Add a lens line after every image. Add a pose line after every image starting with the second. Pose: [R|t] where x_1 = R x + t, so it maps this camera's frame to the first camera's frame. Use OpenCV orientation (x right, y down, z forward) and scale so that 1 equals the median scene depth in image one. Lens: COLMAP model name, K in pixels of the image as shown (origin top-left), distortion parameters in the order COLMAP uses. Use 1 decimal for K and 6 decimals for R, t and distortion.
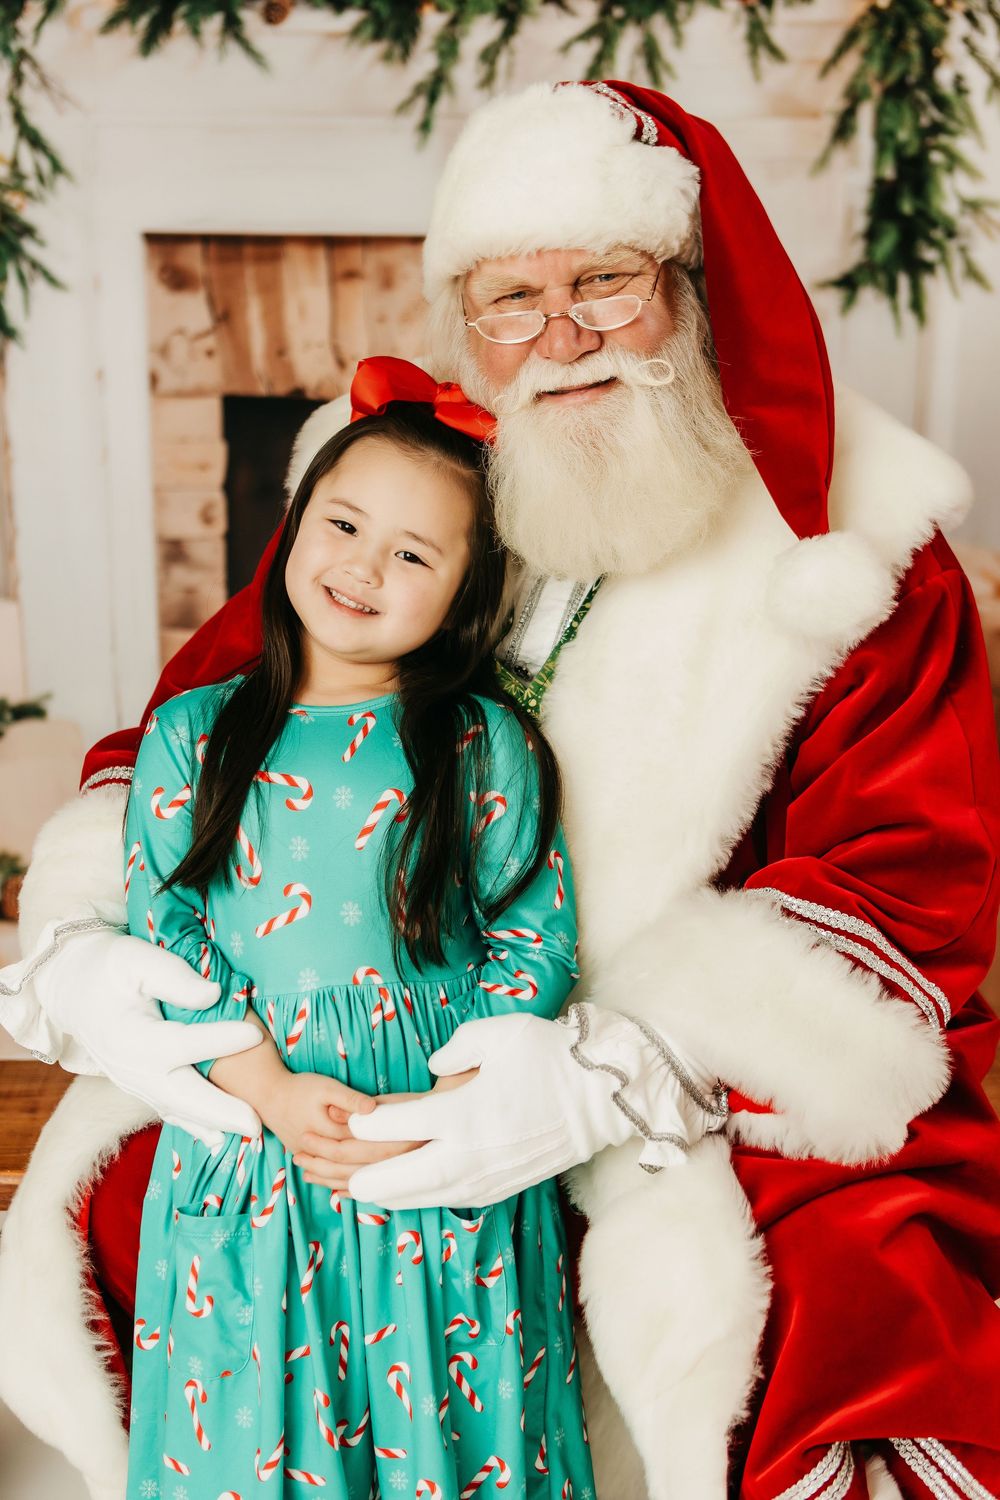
lens RADIAL K [[2622.7, 0, 480.7], [0, 2622.7, 803.2], [0, 0, 1]] dist [-0.062377, 0.510016]
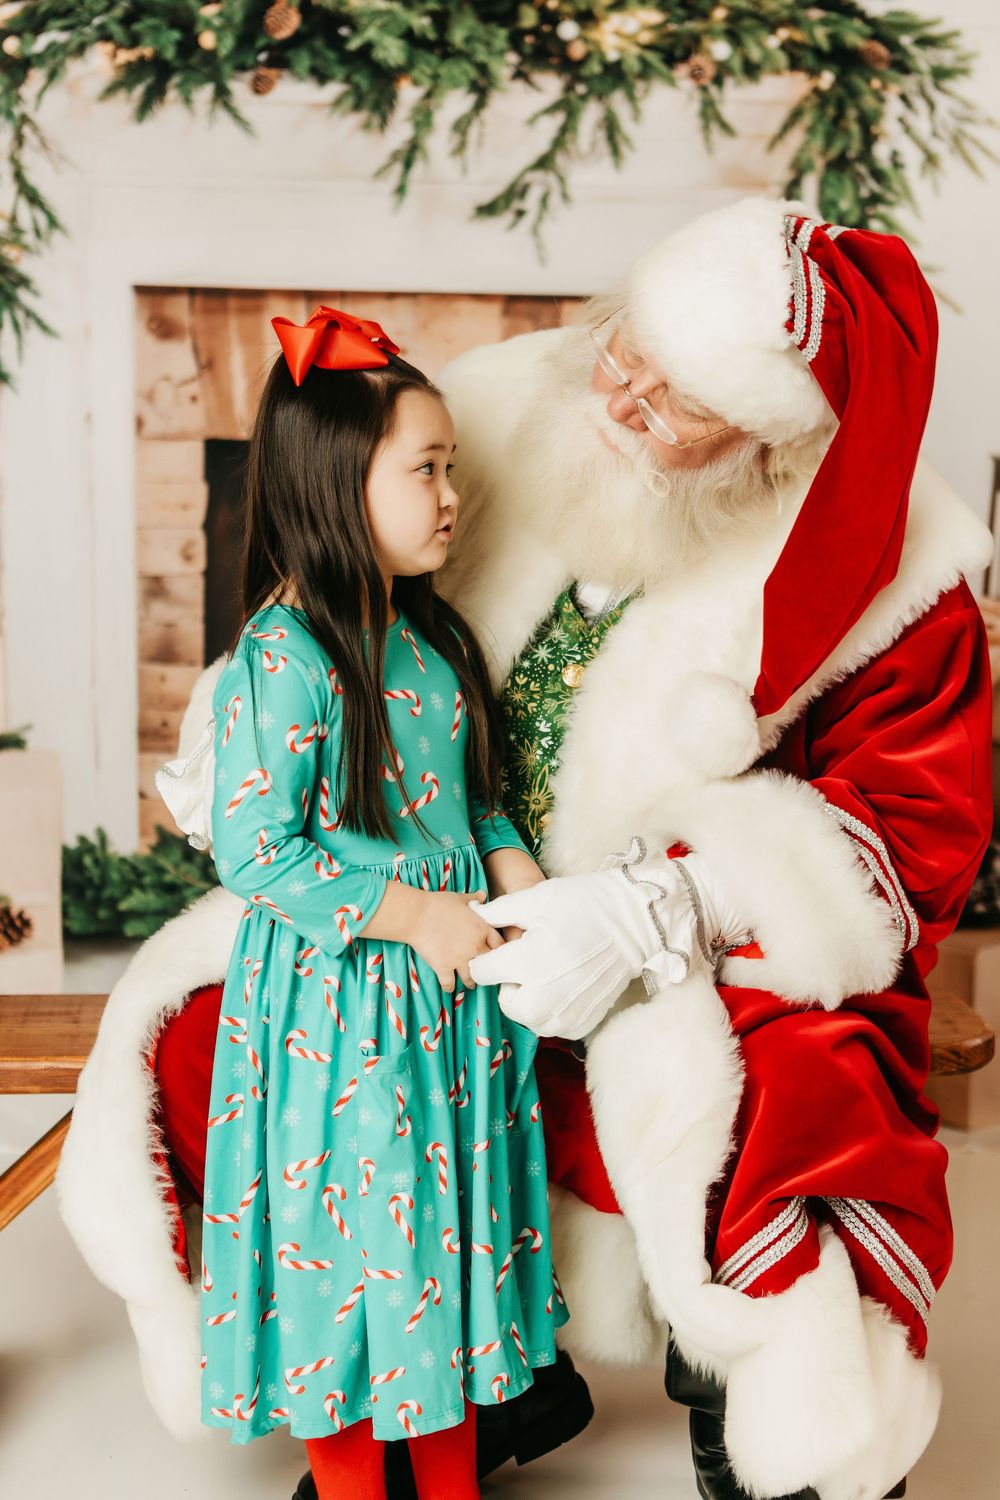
lens RADIAL K [[3128.0, 0, 500.0], [0, 3128.0, 750.0], [0, 0, 1]] dist [-0.007589, 0.653408]
pose [[0.998973, 0.006700, 0.044817, -0.036638], [-0.002230, 0.995080, -0.099054, 0.096390], [-0.045260, 0.098852, 0.994072, -0.252767]]
